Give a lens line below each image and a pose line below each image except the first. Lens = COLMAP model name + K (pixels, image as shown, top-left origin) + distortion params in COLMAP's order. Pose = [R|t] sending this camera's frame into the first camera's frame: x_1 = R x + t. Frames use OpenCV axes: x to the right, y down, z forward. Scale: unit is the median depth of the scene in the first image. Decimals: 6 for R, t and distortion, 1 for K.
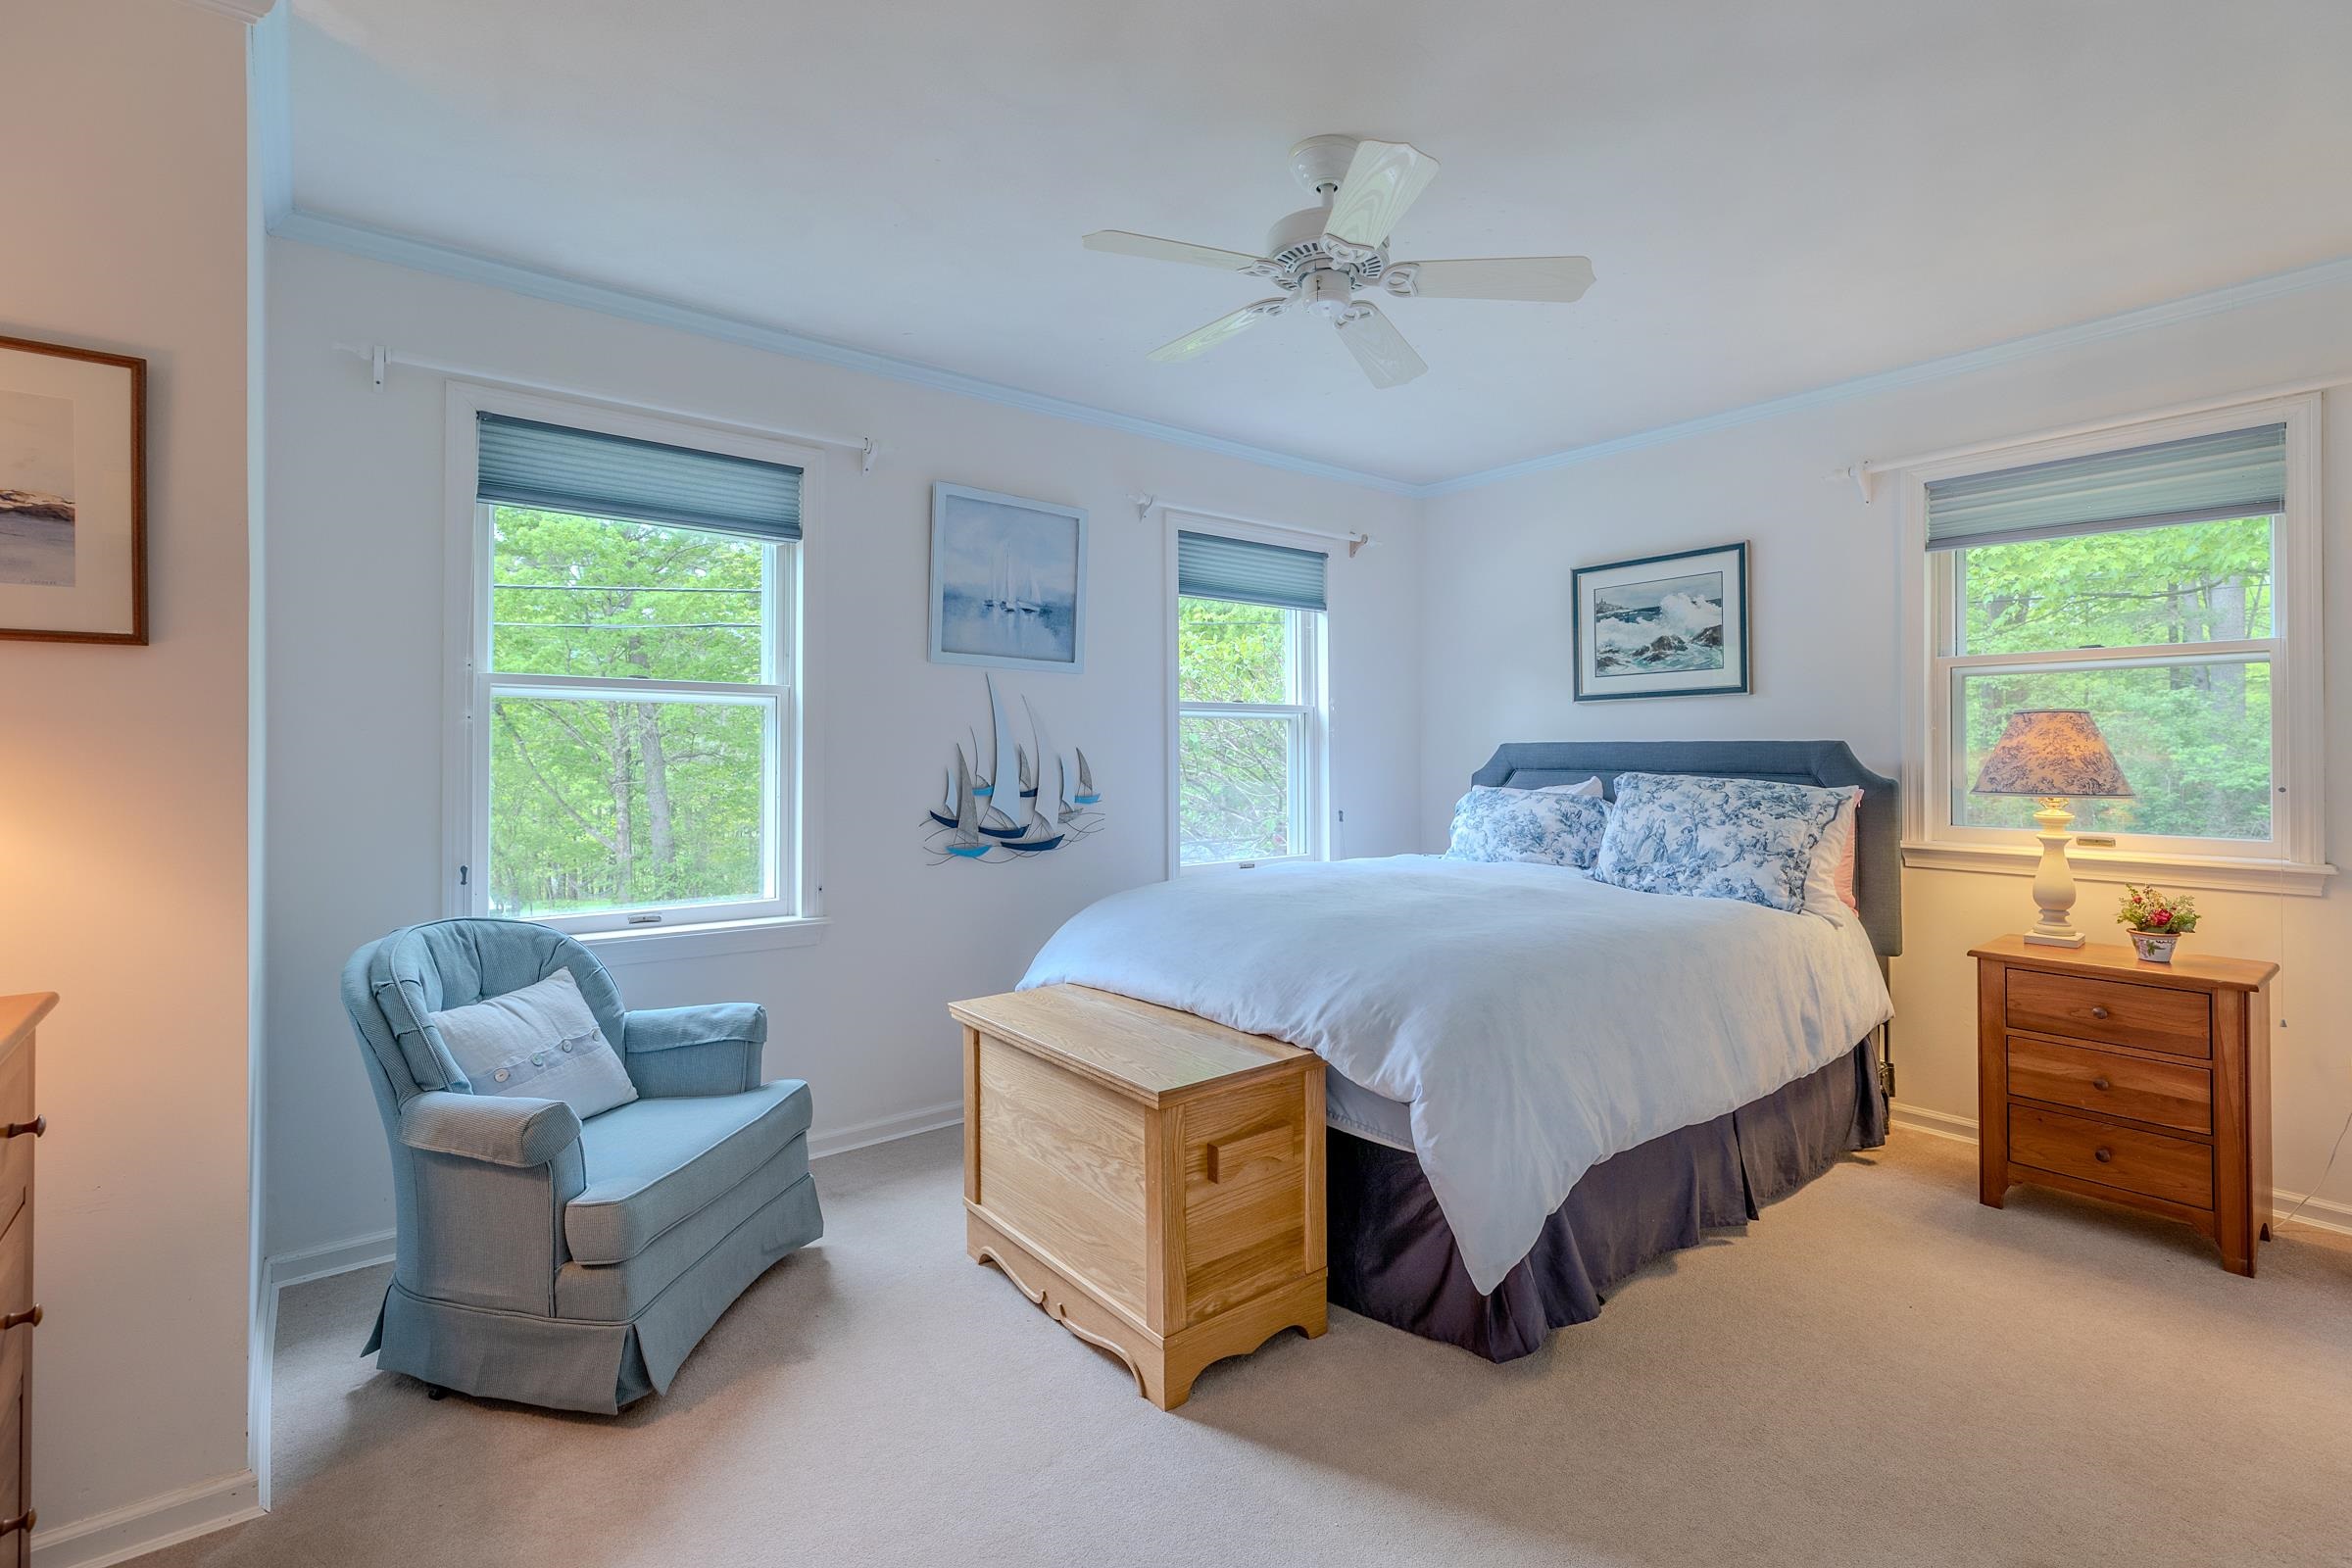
lens RADIAL K [[1072.6, 0, 1176.0], [0, 1072.6, 774.4], [0, 0, 1]] dist [0.004118, 0.001709]
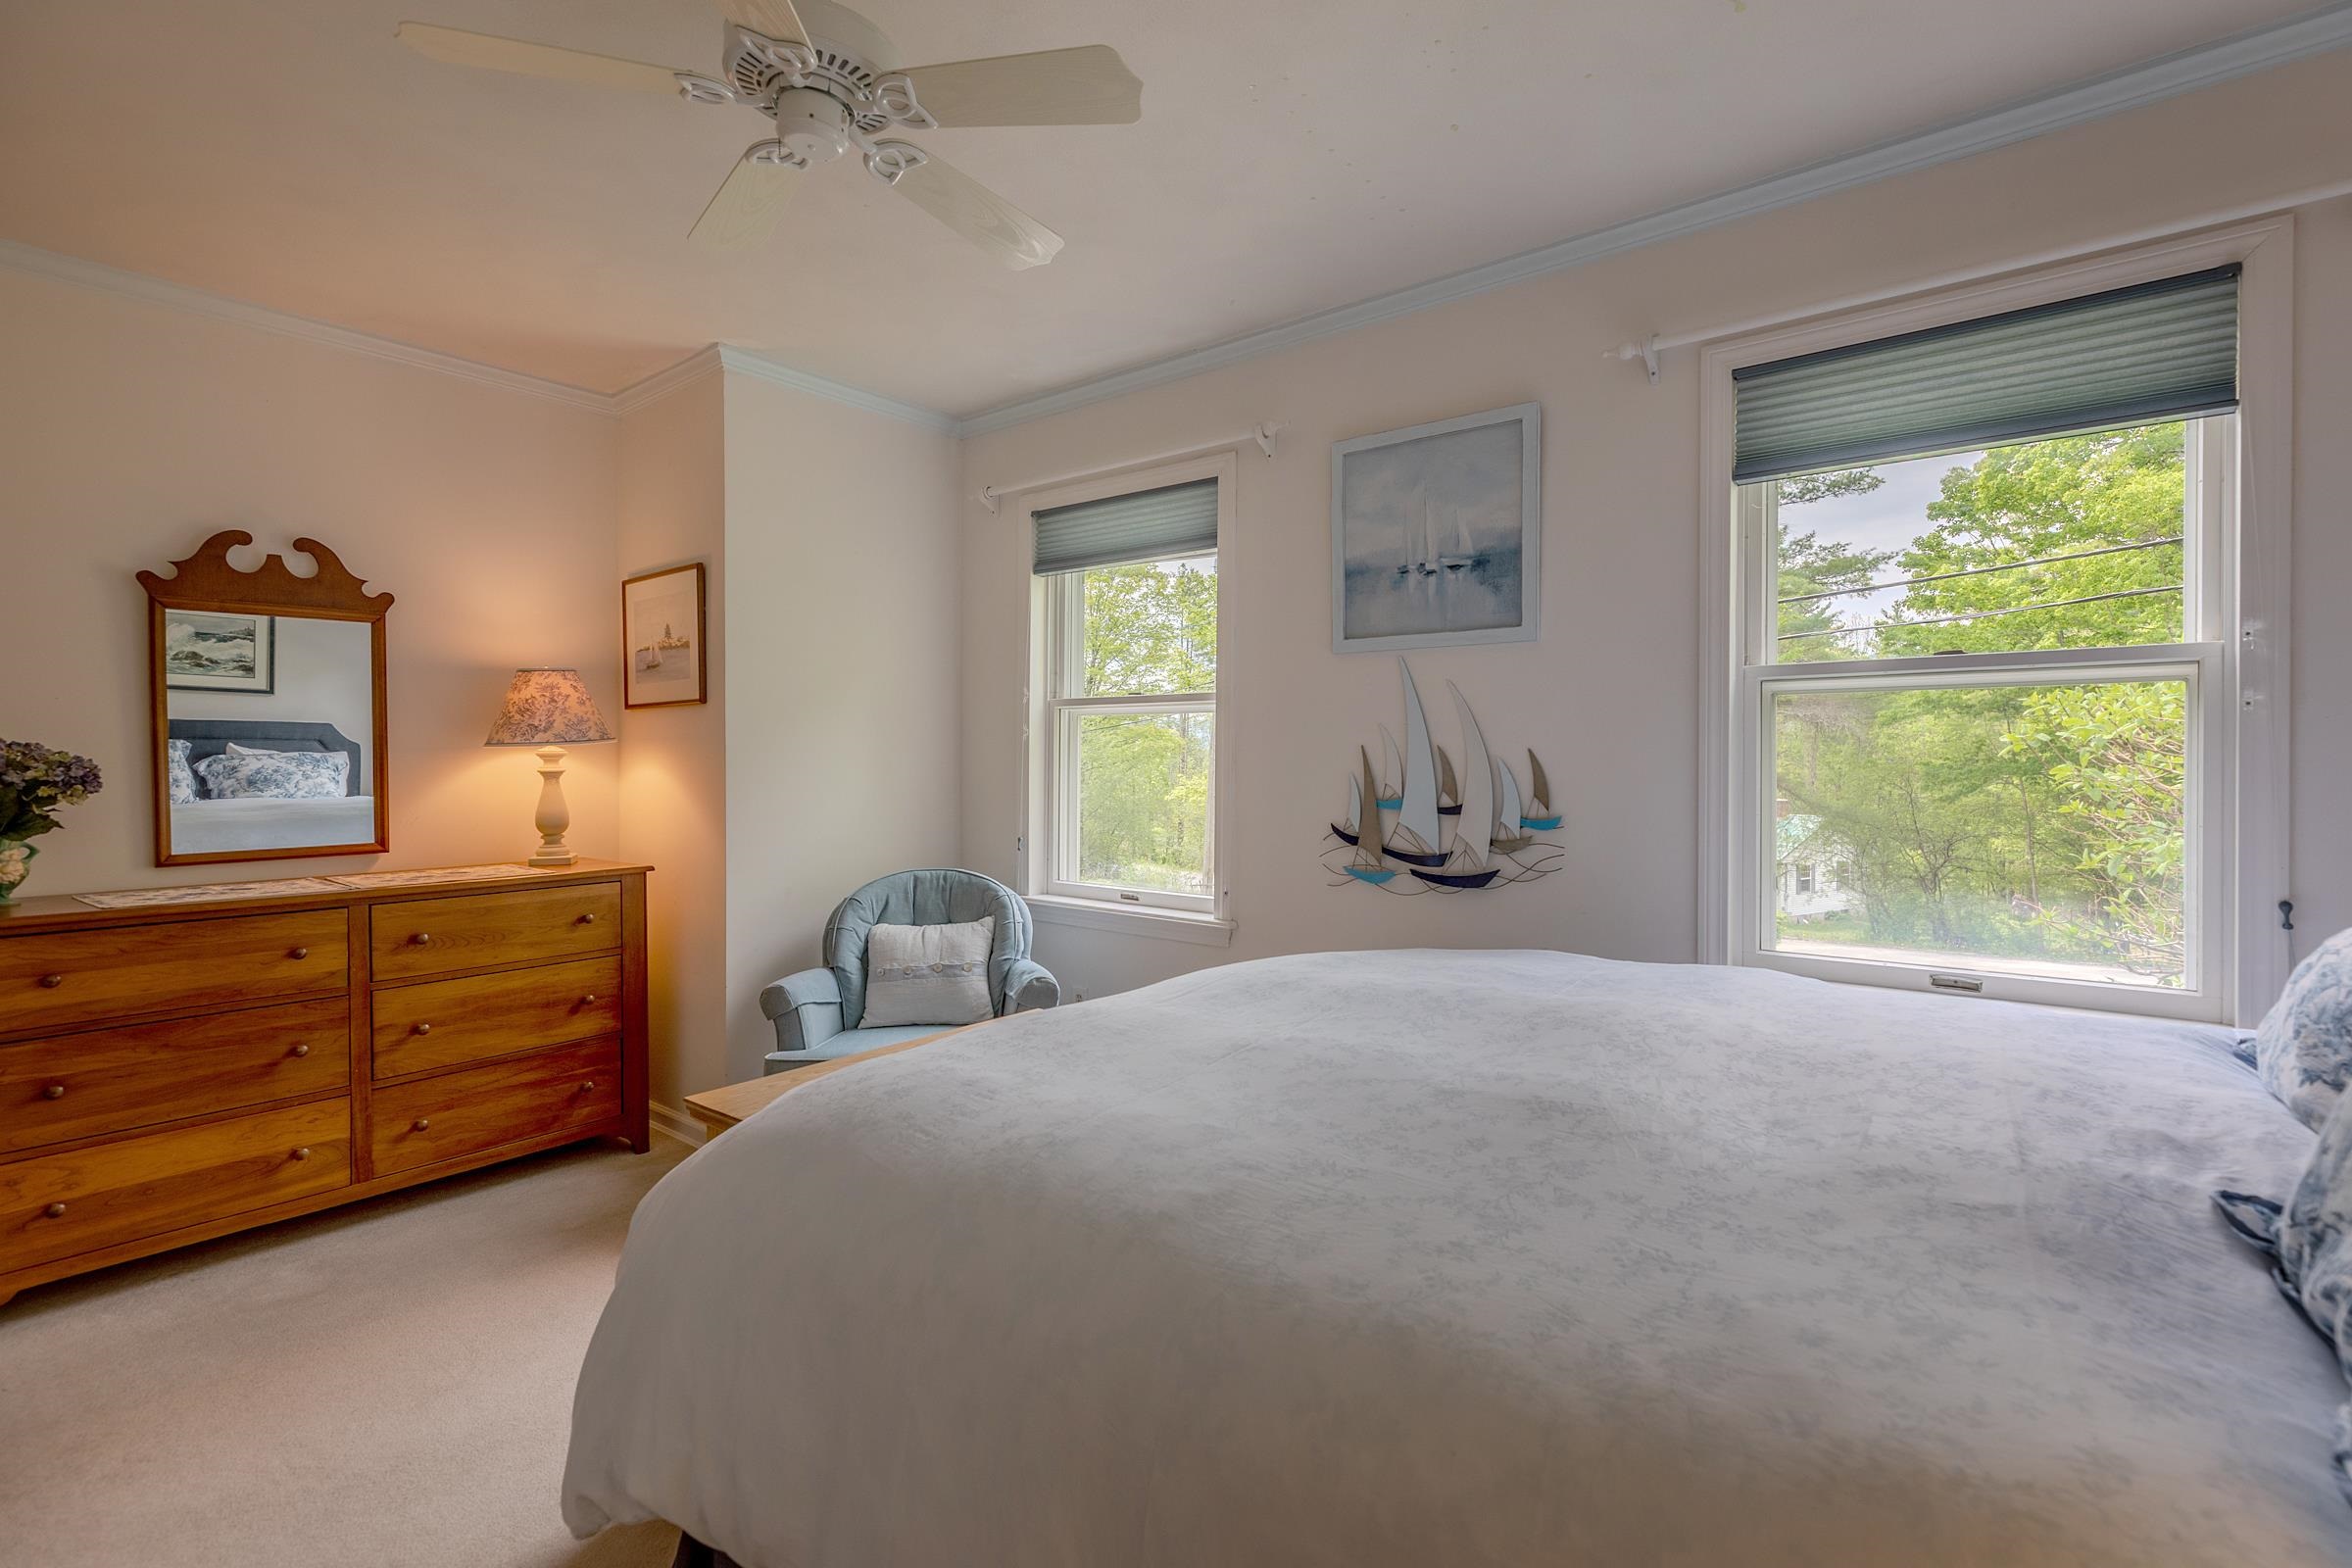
lens RADIAL K [[1104.3, 0, 1187.5], [0, 1104.3, 771.0], [0, 0, 1]] dist [0.001784, 0.000412]
pose [[0.210441, 0.009984, -0.977556, 0.591286], [-0.017604, 0.999824, 0.006422, -0.011345], [0.977448, 0.015858, 0.210580, 0.664317]]
